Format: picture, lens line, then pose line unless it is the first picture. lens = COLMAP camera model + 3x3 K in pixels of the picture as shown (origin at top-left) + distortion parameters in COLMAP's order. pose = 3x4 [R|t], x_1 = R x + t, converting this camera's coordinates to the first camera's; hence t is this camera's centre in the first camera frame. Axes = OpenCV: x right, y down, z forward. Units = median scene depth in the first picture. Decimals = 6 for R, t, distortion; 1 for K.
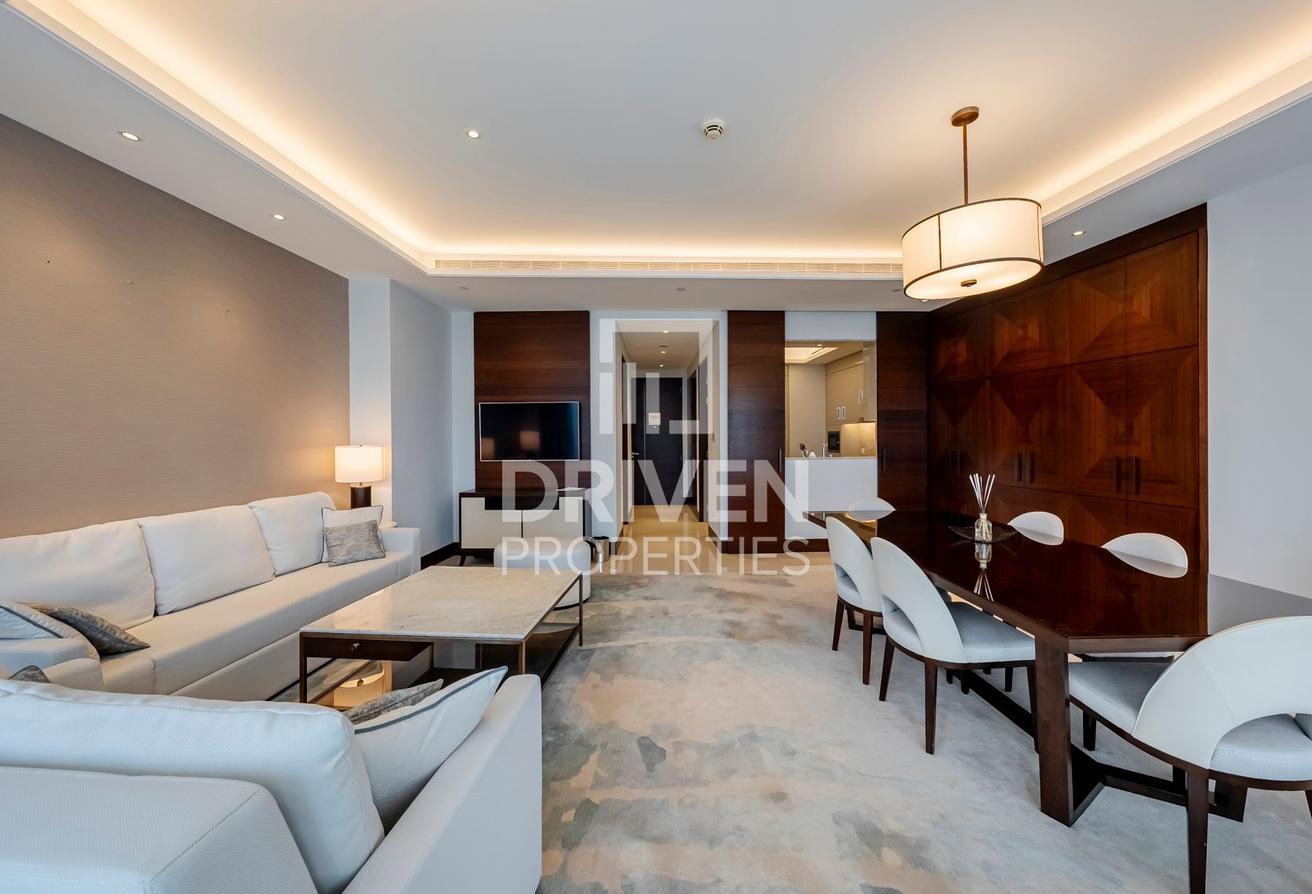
lens RADIAL K [[479.8, 0, 656.4], [0, 479.8, 440.1], [0, 0, 1]] dist [0.006026, 0.000119]
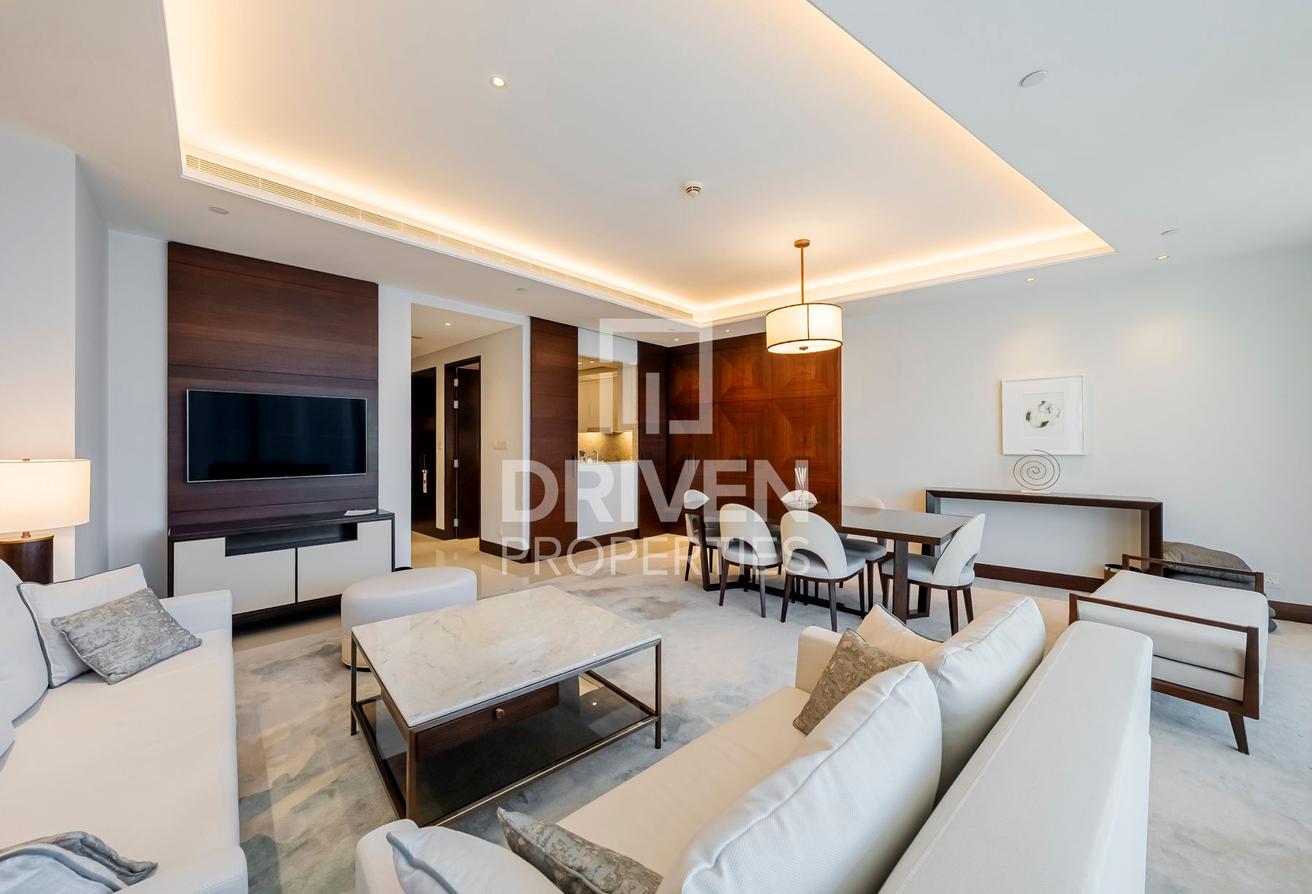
lens RADIAL K [[479.8, 0, 689.6], [0, 479.8, 445.7], [0, 0, 1]] dist [0.006026, 0.000119]
pose [[0.683855, -0.001081, 0.729617, -0.504050], [0.003925, 0.999990, -0.002197, -0.000136], [-0.729608, 0.004367, 0.683852, 0.123054]]
